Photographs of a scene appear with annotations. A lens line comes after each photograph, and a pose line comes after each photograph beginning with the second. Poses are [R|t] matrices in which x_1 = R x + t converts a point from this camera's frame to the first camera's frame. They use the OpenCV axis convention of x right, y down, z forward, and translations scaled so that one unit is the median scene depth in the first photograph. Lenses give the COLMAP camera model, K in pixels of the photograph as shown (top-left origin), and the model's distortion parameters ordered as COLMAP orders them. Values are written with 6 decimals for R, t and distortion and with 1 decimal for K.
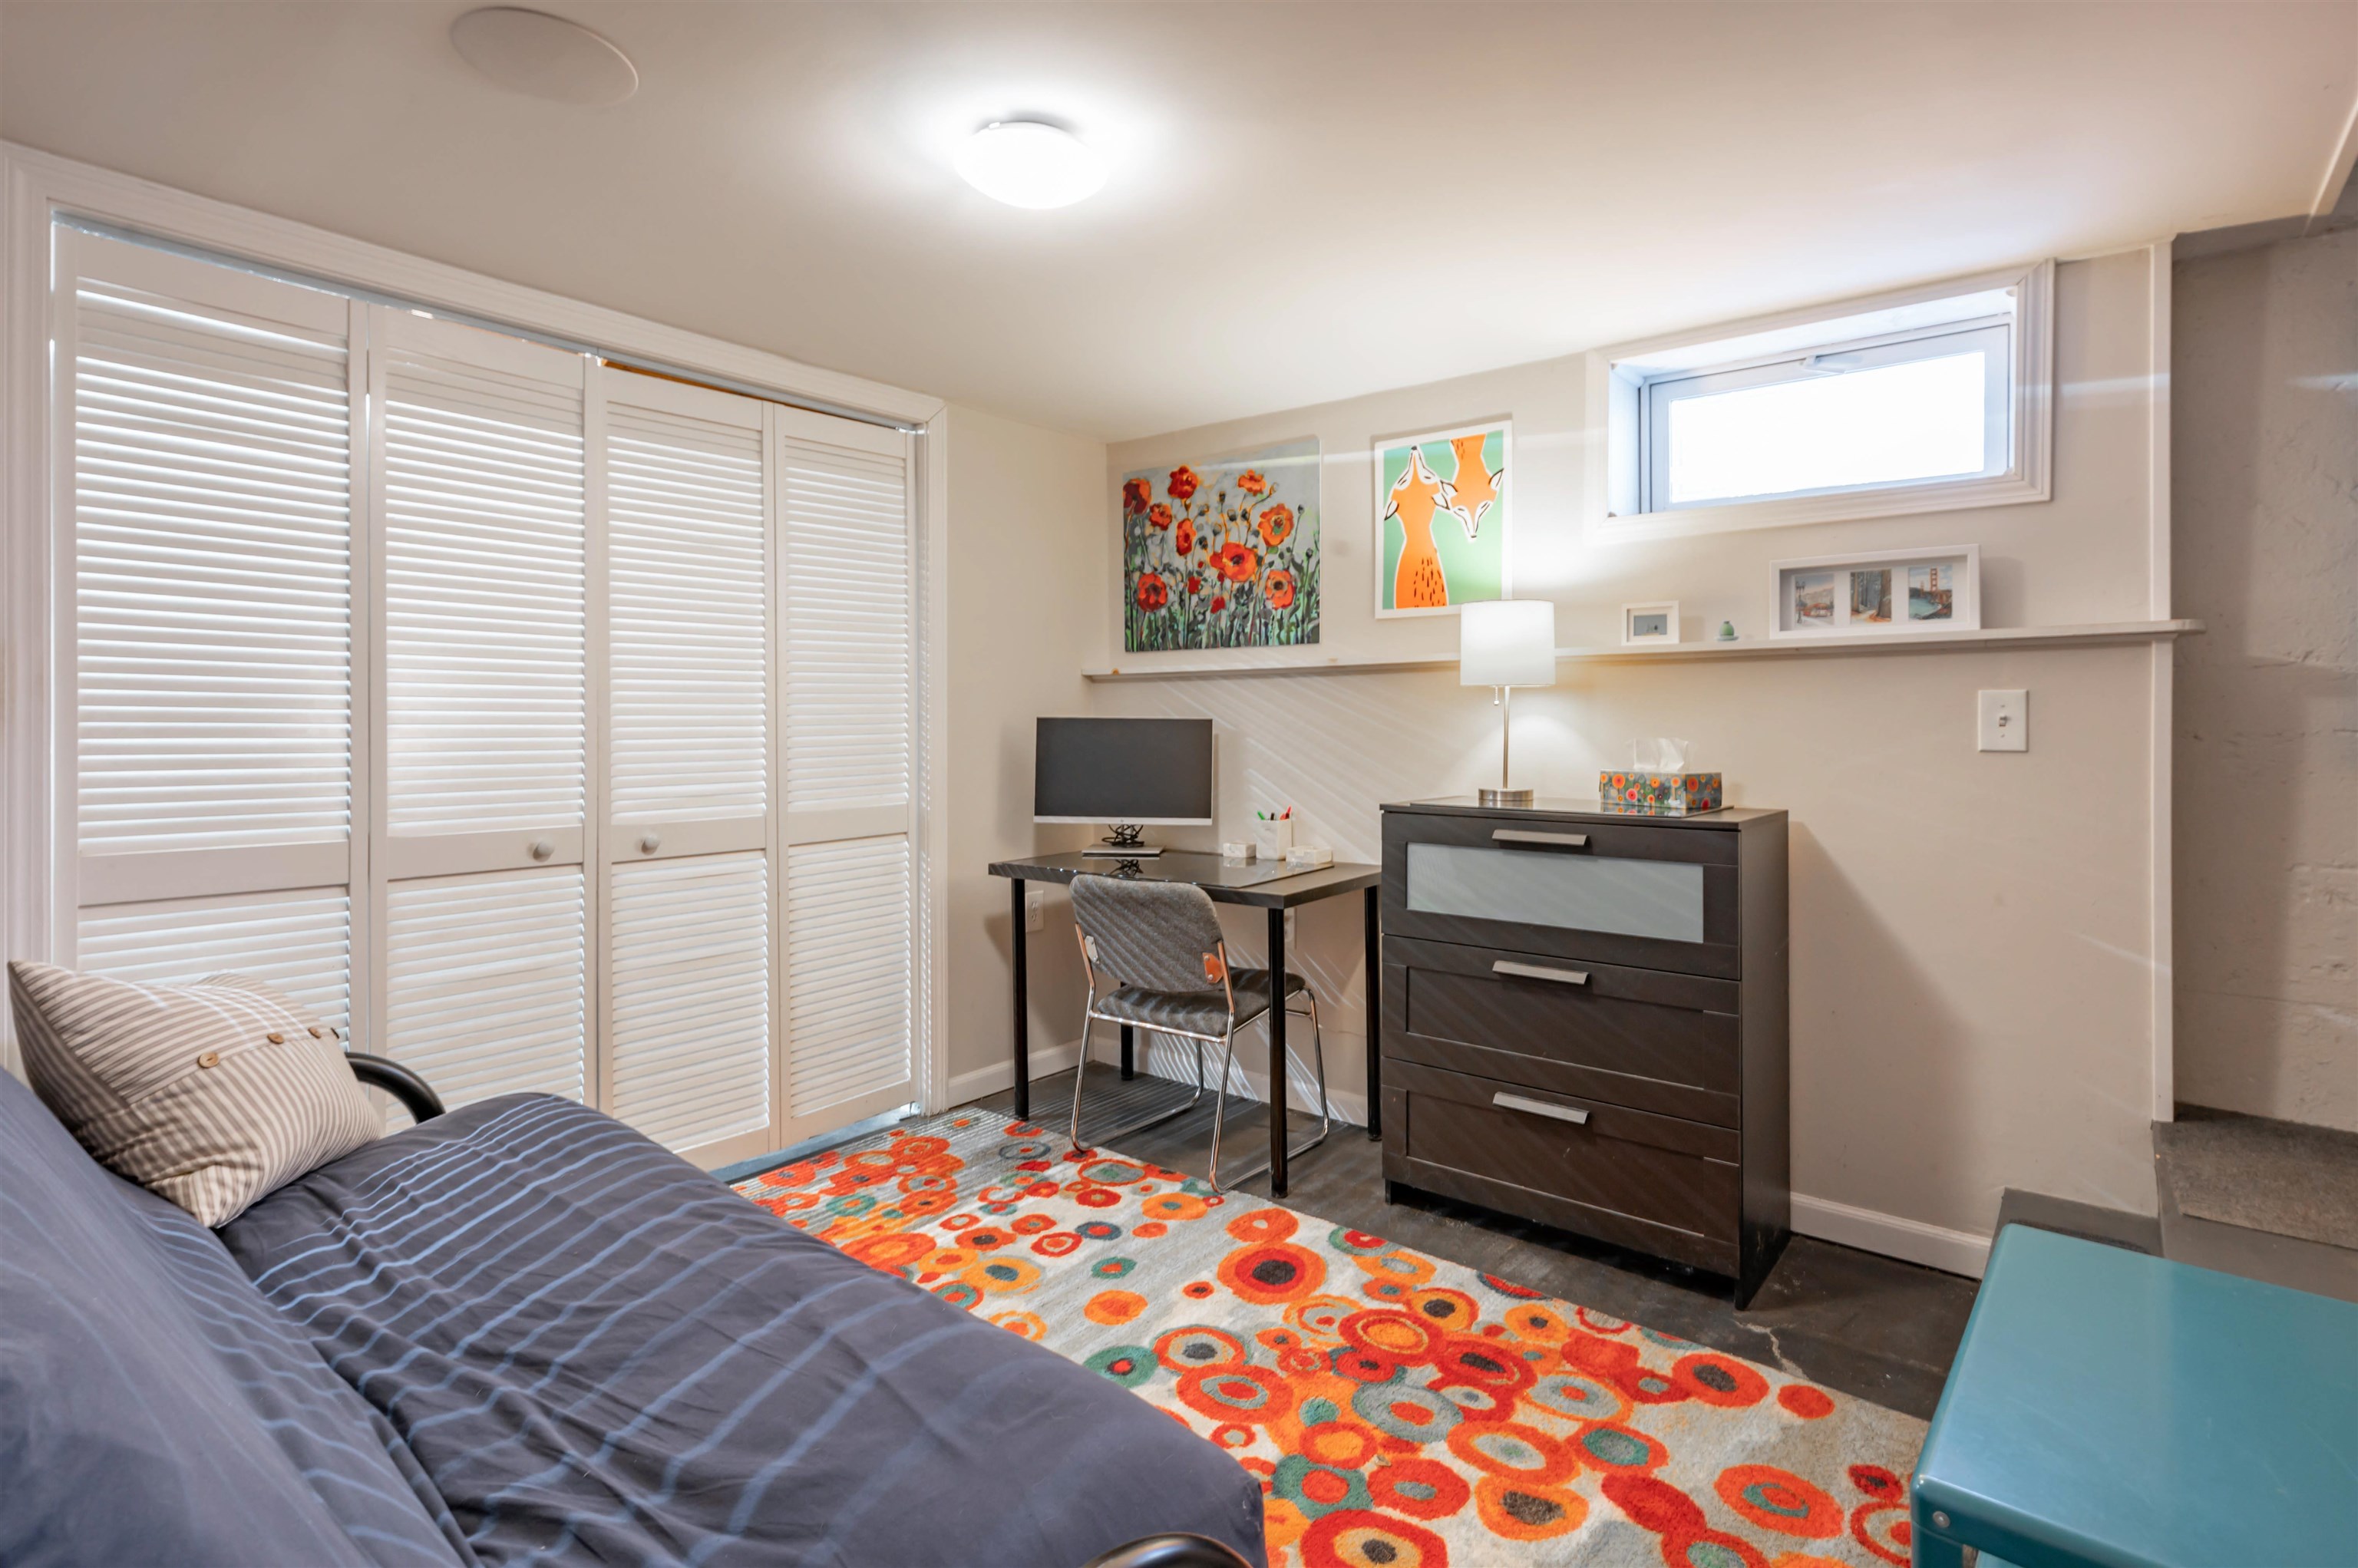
lens RADIAL K [[1153.0, 0, 1179.1], [0, 1153.0, 713.4], [0, 0, 1]] dist [-0.001203, 0.000272]
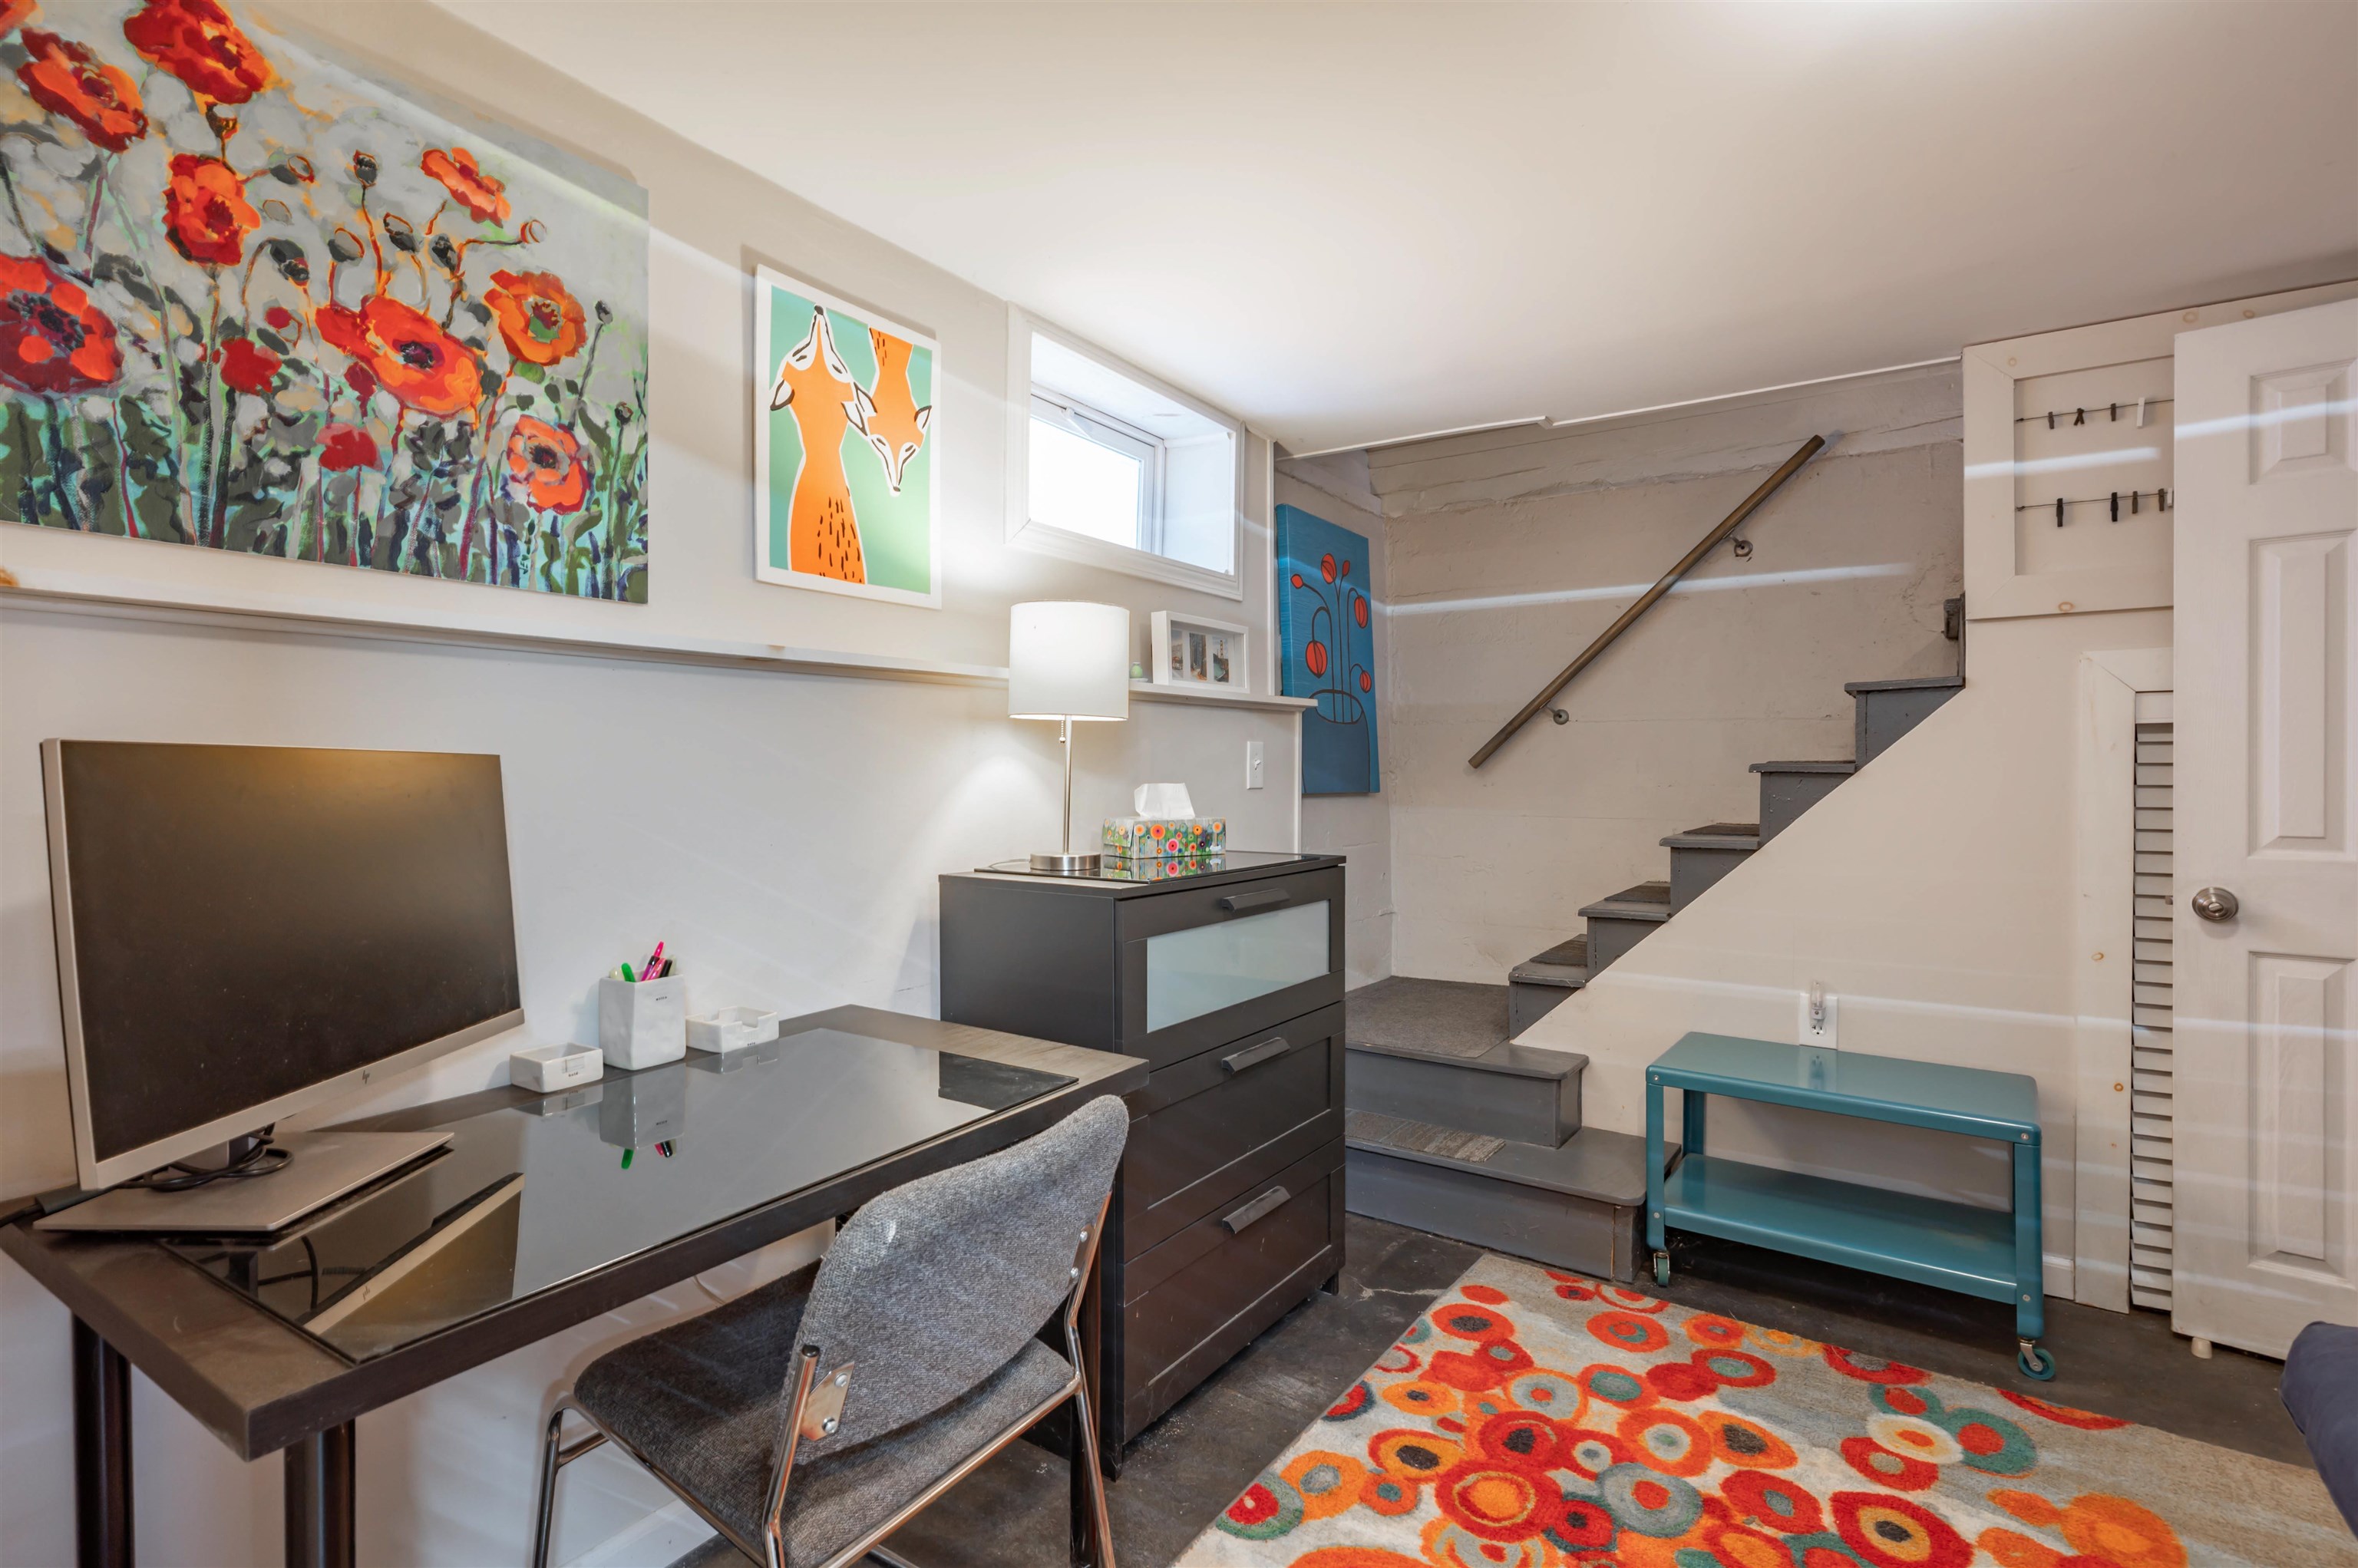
lens RADIAL K [[1136.4, 0, 1155.4], [0, 1136.4, 779.3], [0, 0, 1]] dist [-0.001499, 0.000932]
pose [[-0.083196, -0.009385, 0.996489, -0.404381], [-0.007438, 0.999934, 0.008797, 0.008357], [-0.996505, -0.006680, -0.083261, 0.874116]]
